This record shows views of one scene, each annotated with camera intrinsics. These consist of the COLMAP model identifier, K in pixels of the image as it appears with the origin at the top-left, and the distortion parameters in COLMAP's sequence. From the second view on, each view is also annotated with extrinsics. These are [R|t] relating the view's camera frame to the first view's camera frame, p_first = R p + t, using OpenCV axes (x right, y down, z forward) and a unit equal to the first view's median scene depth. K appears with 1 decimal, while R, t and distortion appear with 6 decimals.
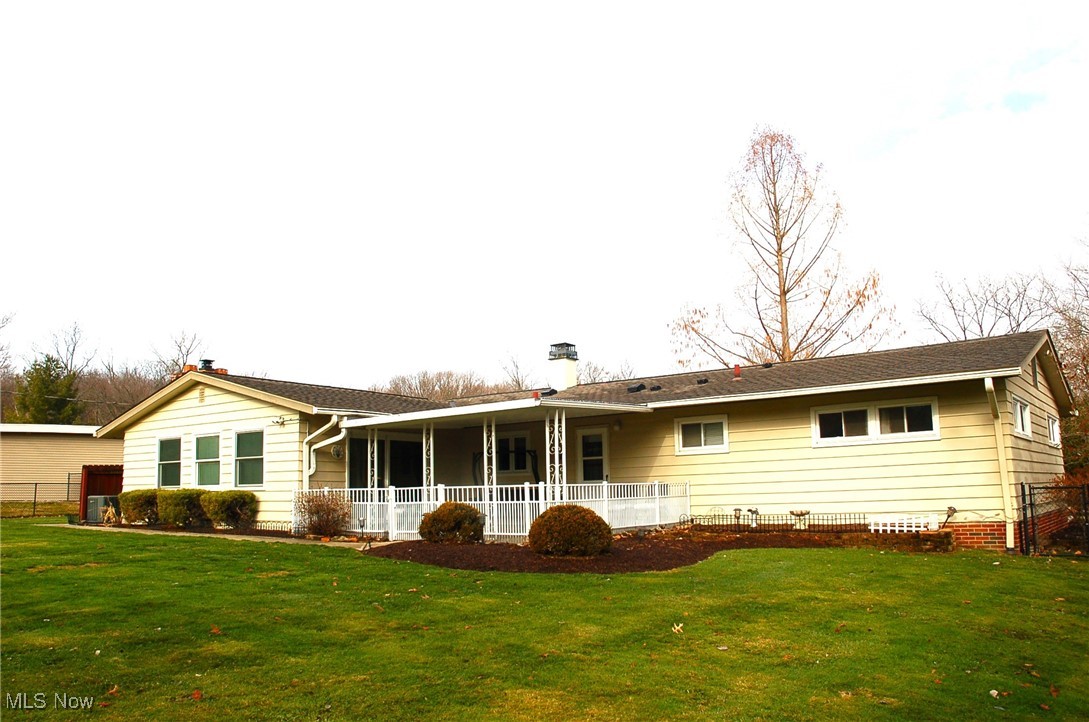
lens RADIAL K [[876.8, 0, 544.5], [0, 876.8, 361.0], [0, 0, 1]] dist [-0.202134, 0.173946]
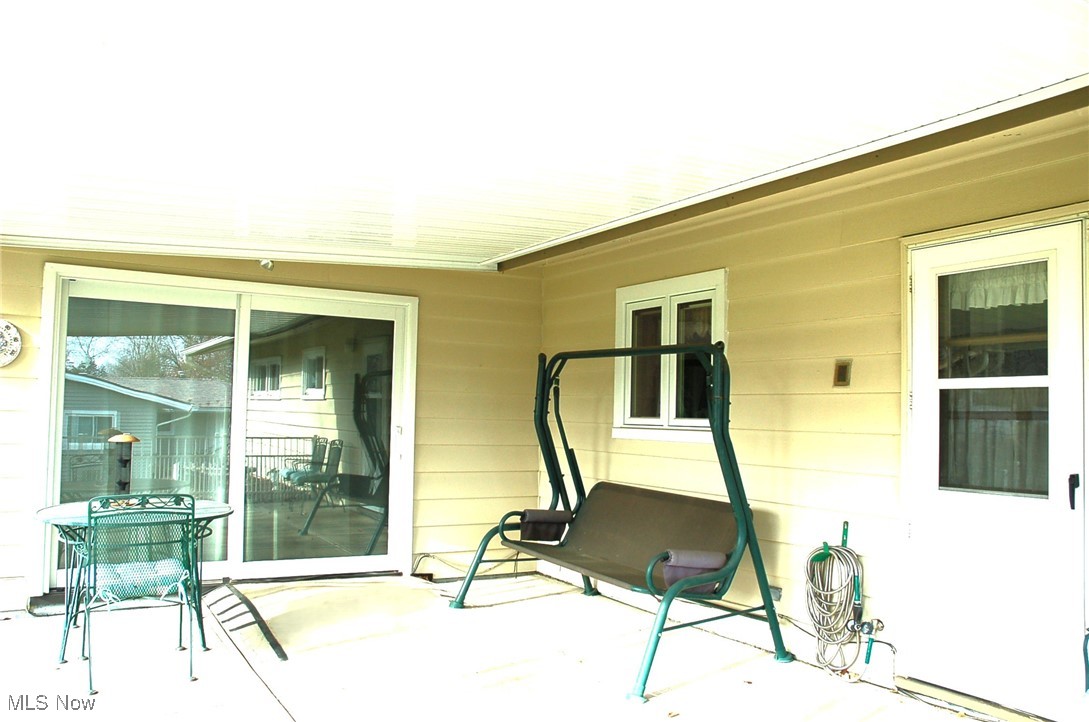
lens RADIAL K [[876.8, 0, 544.5], [0, 876.8, 361.0], [0, 0, 1]] dist [-0.202134, 0.173946]
pose [[0.932559, 0.014717, -0.360717, 0.030461], [0.020146, 0.995491, 0.092696, 0.090432], [0.360455, -0.093712, 0.928057, 0.823160]]
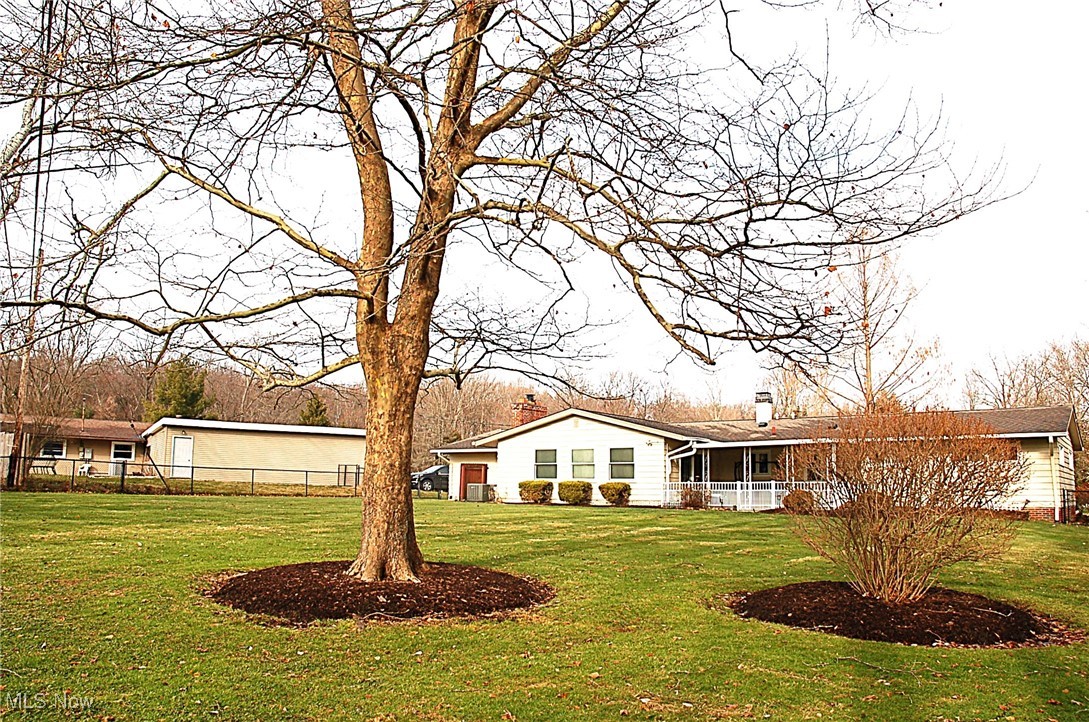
lens RADIAL K [[876.8, 0, 544.5], [0, 876.8, 361.0], [0, 0, 1]] dist [-0.202134, 0.173946]
pose [[0.999022, 0.038026, 0.022568, -0.556527], [-0.038184, 0.999249, 0.006619, -0.096024], [-0.022299, -0.007474, 0.999723, -0.734729]]
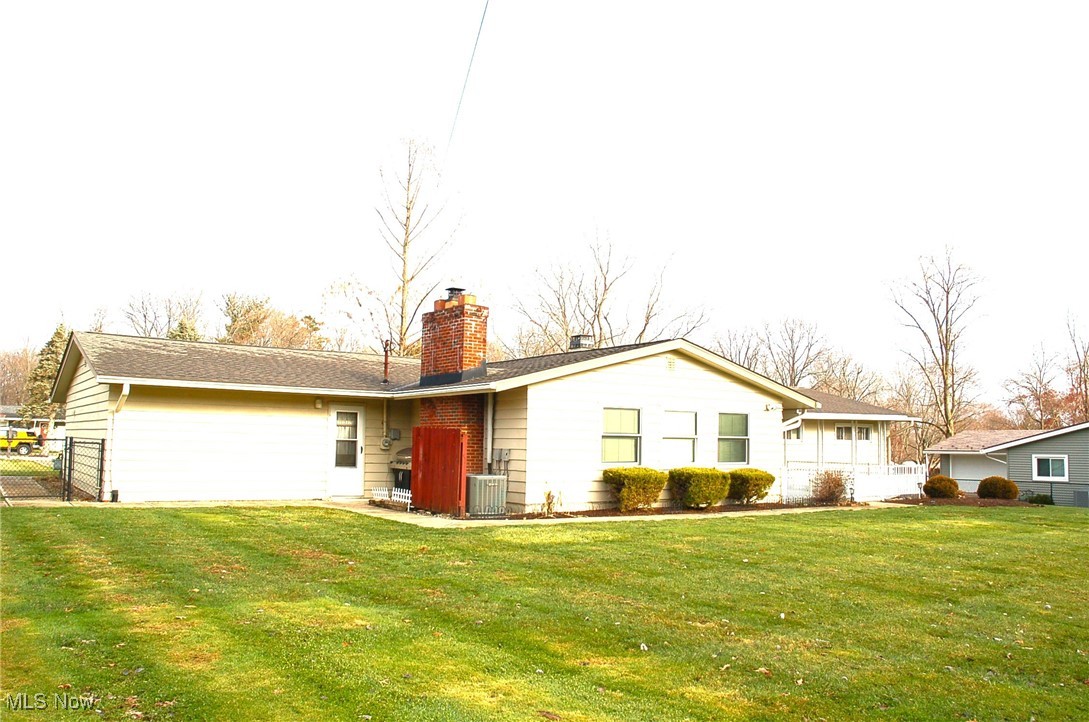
lens RADIAL K [[876.8, 0, 544.5], [0, 876.8, 361.0], [0, 0, 1]] dist [-0.202134, 0.173946]
pose [[0.318715, 0.113474, 0.941034, -1.471902], [-0.165226, 0.984259, -0.062726, 0.129104], [-0.933339, -0.135492, 0.332447, 0.892726]]
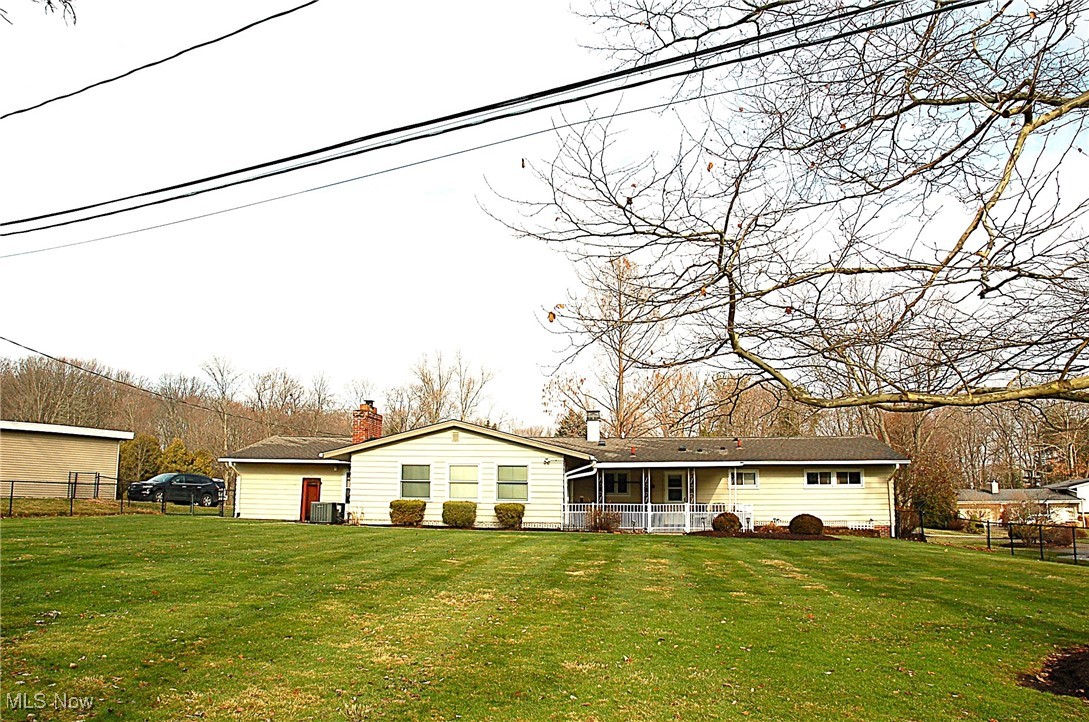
lens RADIAL K [[876.8, 0, 544.5], [0, 876.8, 361.0], [0, 0, 1]] dist [-0.202134, 0.173946]
pose [[0.866624, 0.109299, 0.486843, -1.120383], [-0.104568, 0.993830, -0.036981, -0.055173], [-0.487881, -0.018860, 0.872706, -0.426158]]
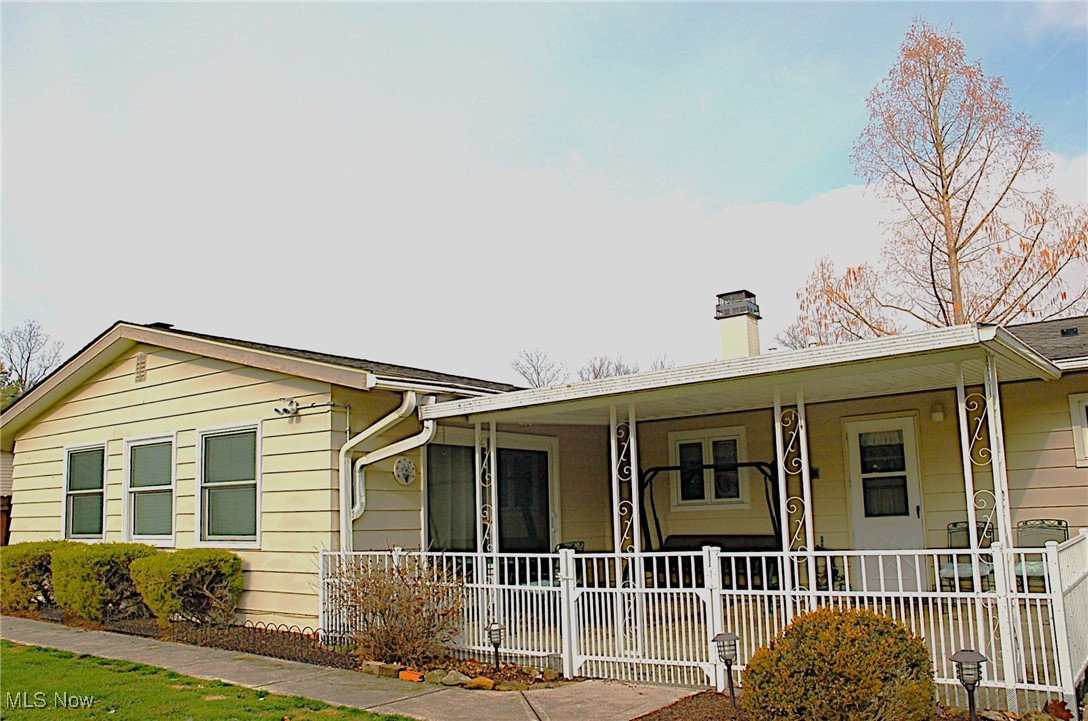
lens RADIAL K [[920.1, 0, 543.3], [0, 920.1, 371.8], [0, 0, 1]] dist [-0.196766, 0.197798]
pose [[0.999966, -0.008192, -0.000424, -0.160762], [0.008191, 0.999965, -0.001785, 0.050104], [0.000439, 0.001781, 0.999998, 0.477088]]
